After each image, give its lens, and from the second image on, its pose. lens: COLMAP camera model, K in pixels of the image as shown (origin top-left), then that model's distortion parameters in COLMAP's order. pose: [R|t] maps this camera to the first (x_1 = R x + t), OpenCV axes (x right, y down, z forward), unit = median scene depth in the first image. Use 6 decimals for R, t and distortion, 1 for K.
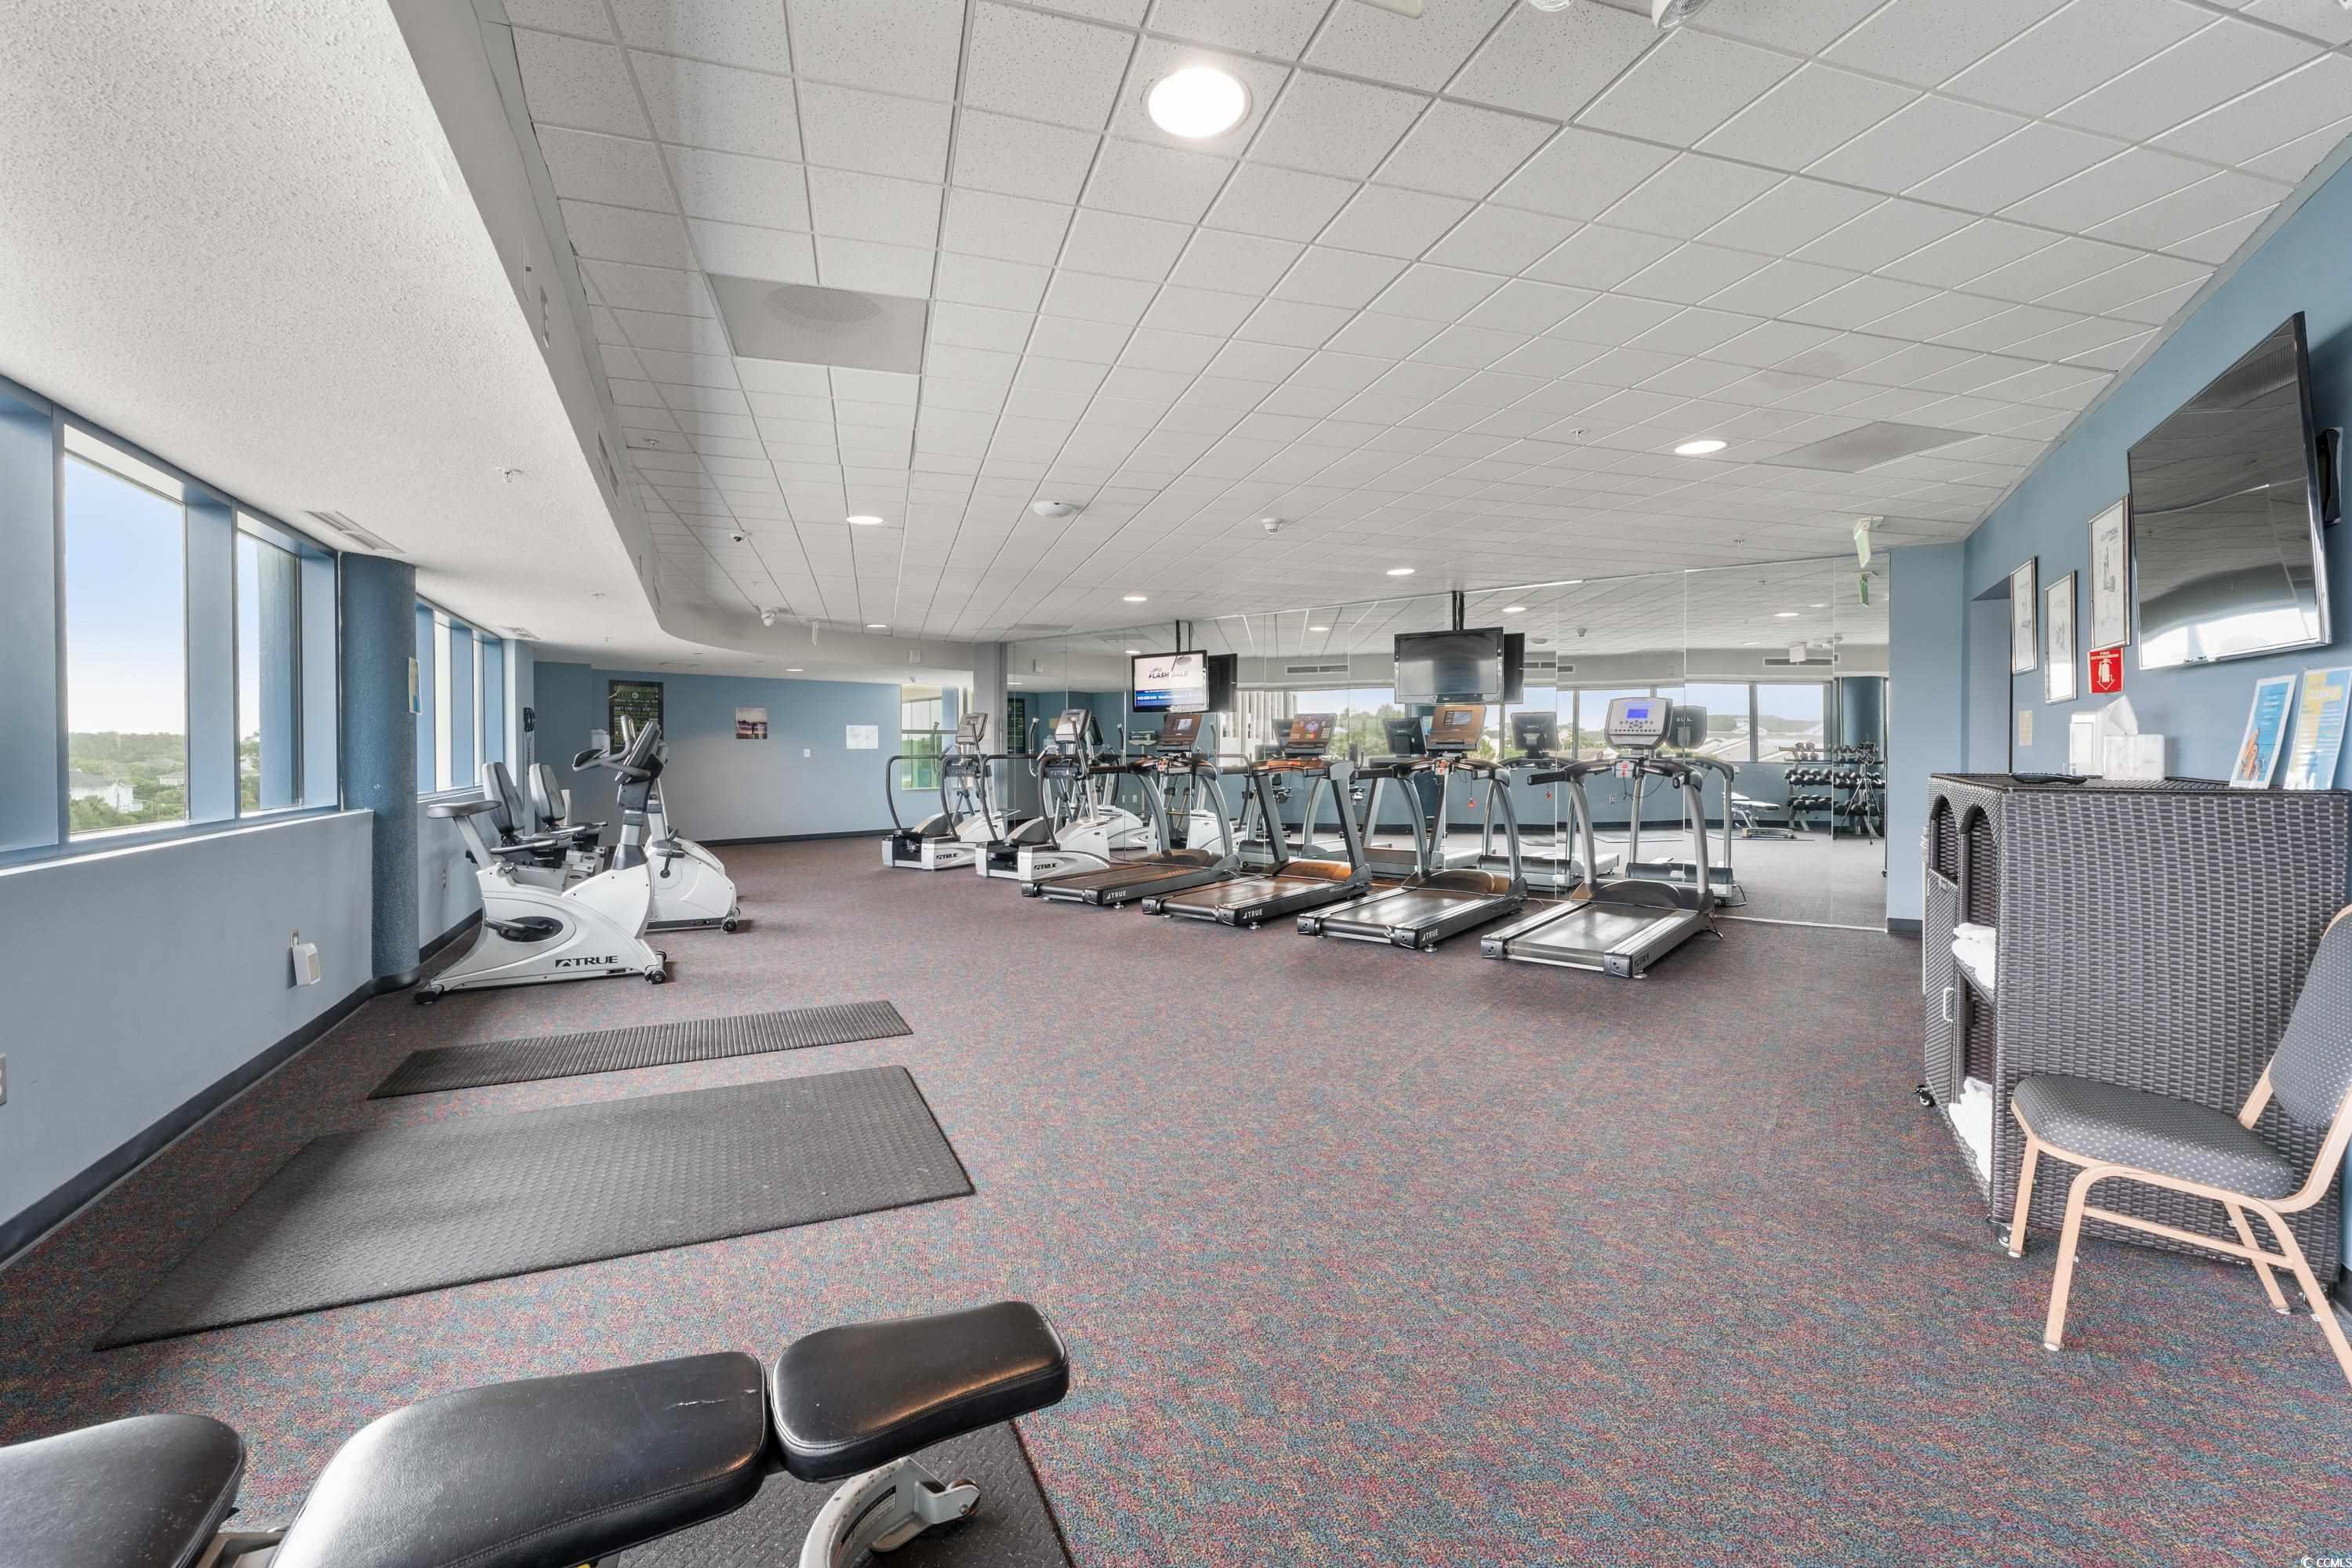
lens RADIAL K [[1001.0, 0, 1175.3], [0, 1001.0, 751.7], [0, 0, 1]] dist [-0.000283, -0.000122]
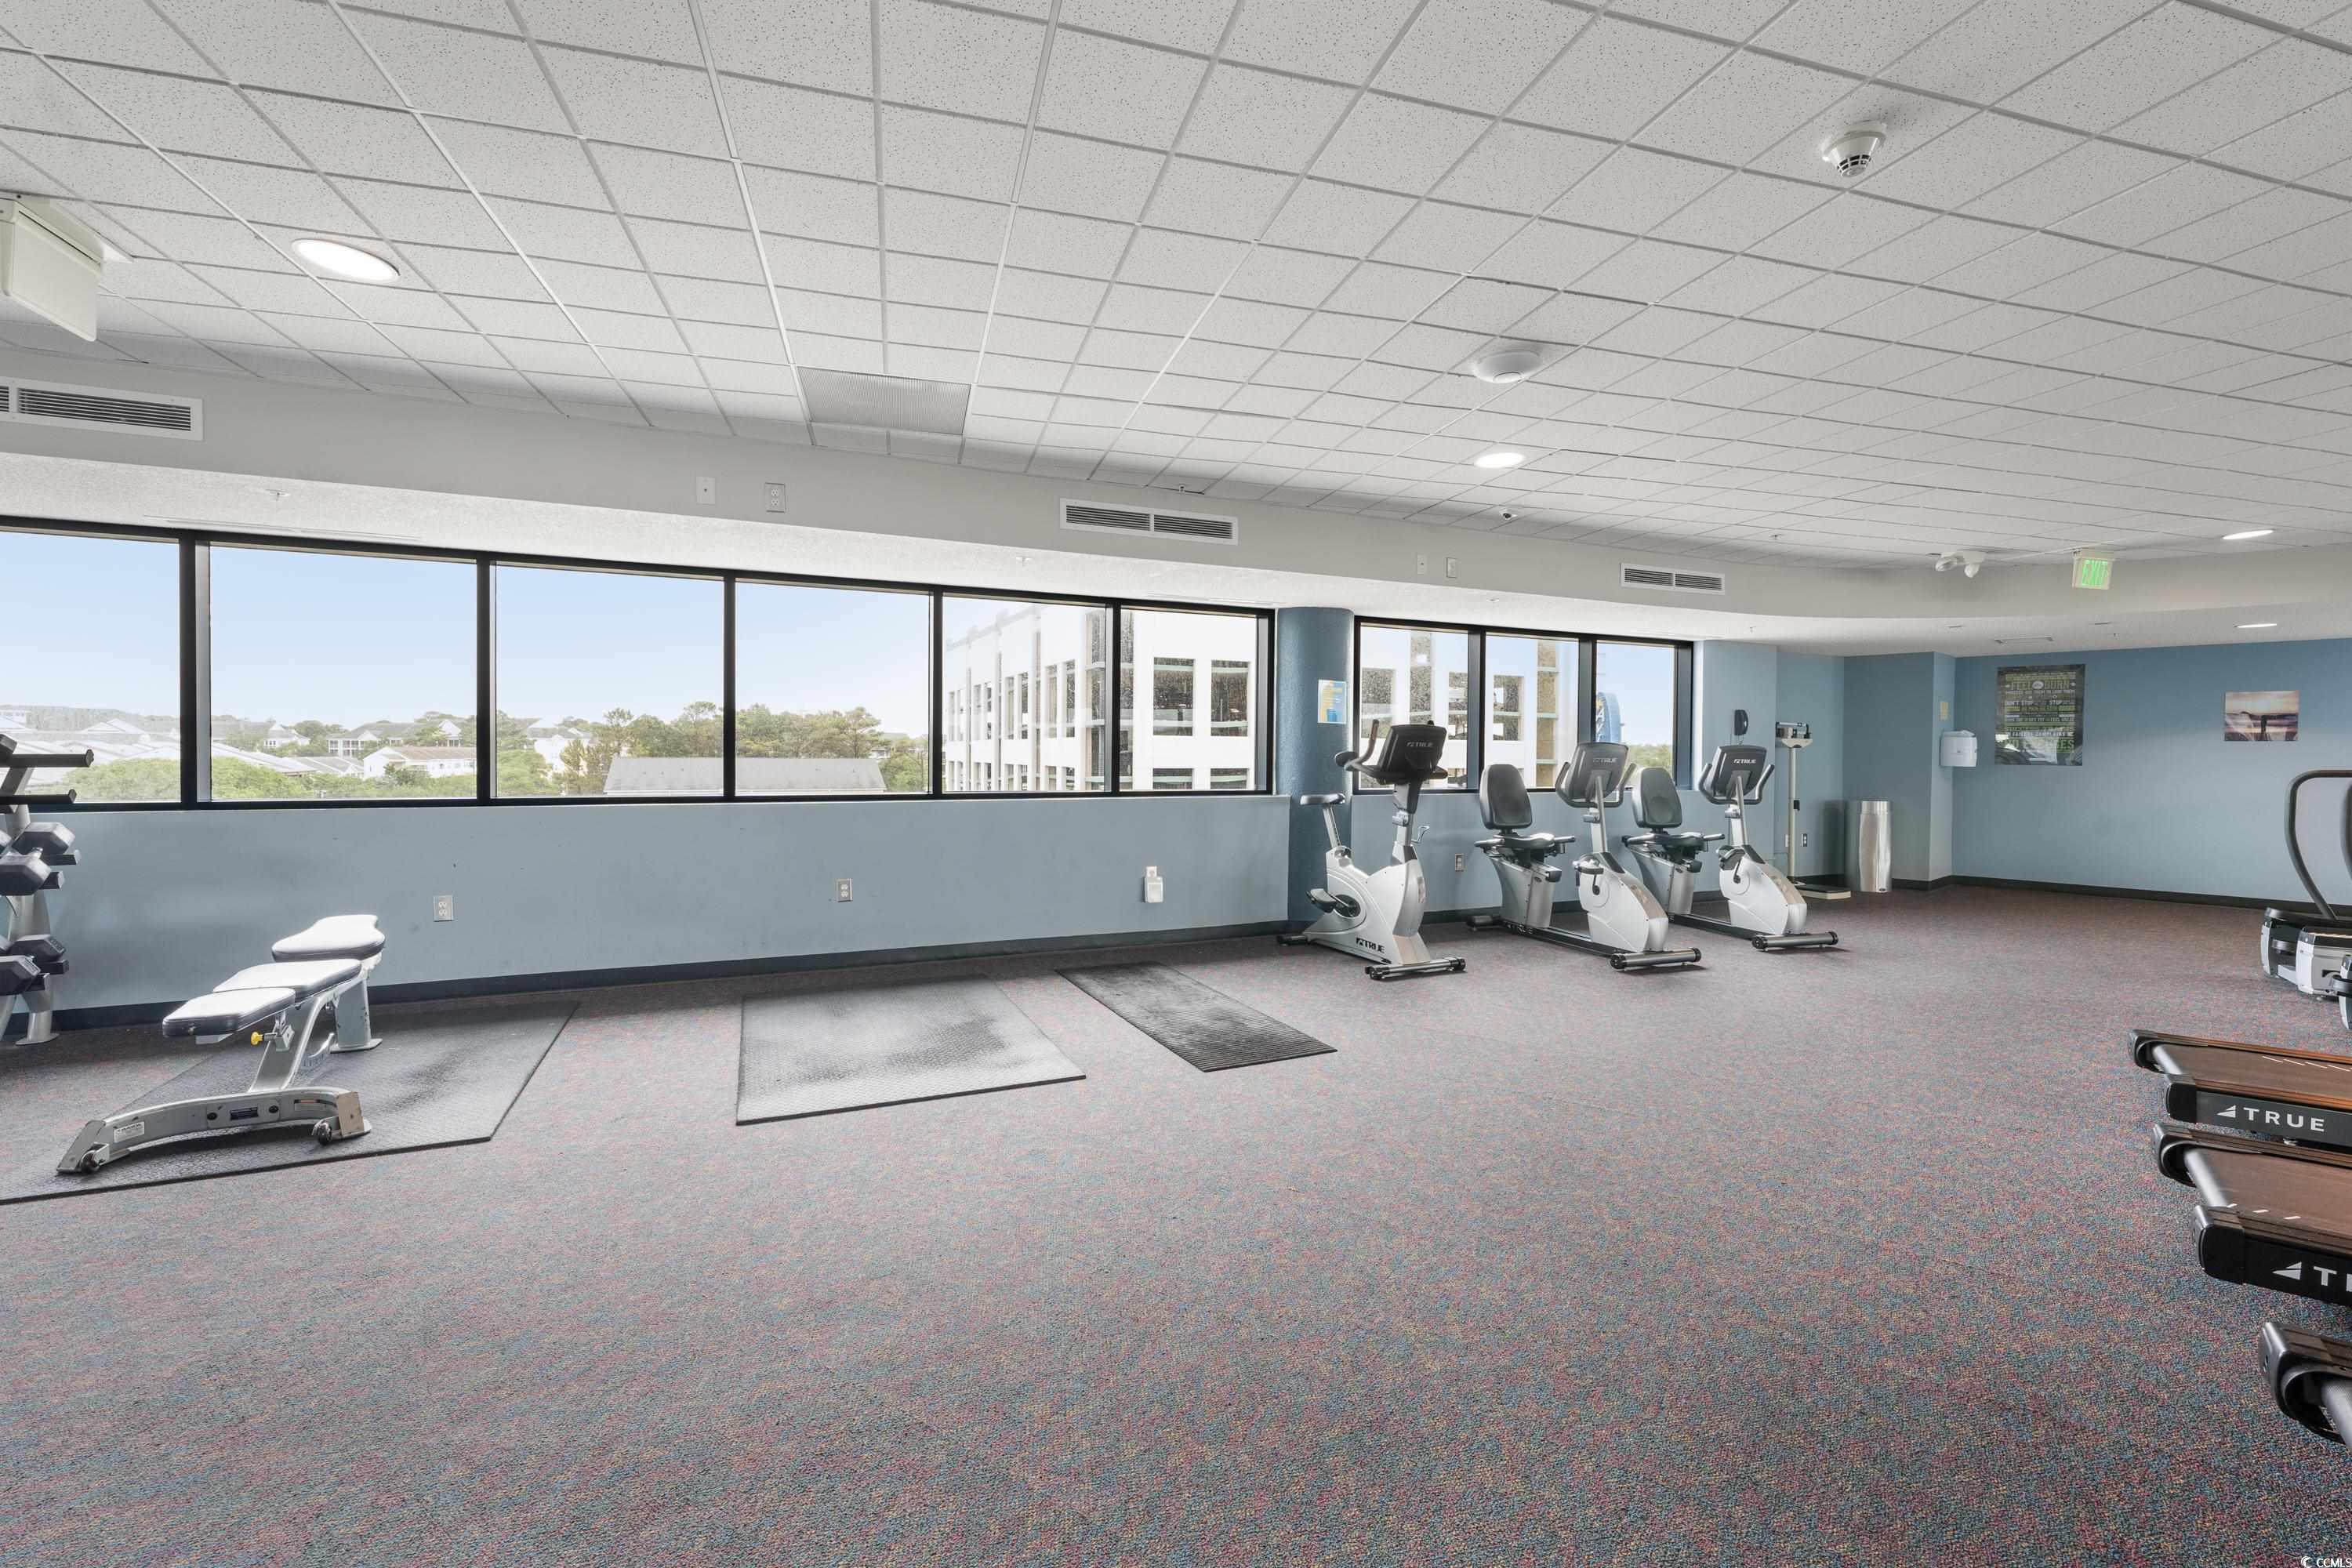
lens RADIAL K [[1001.0, 0, 1175.3], [0, 1001.0, 751.7], [0, 0, 1]] dist [-0.000283, -0.000122]
pose [[-0.018110, 0.002810, -0.999832, 0.456821], [-0.010431, 0.999941, 0.002999, -0.002550], [0.999782, 0.010484, -0.018080, 0.726577]]
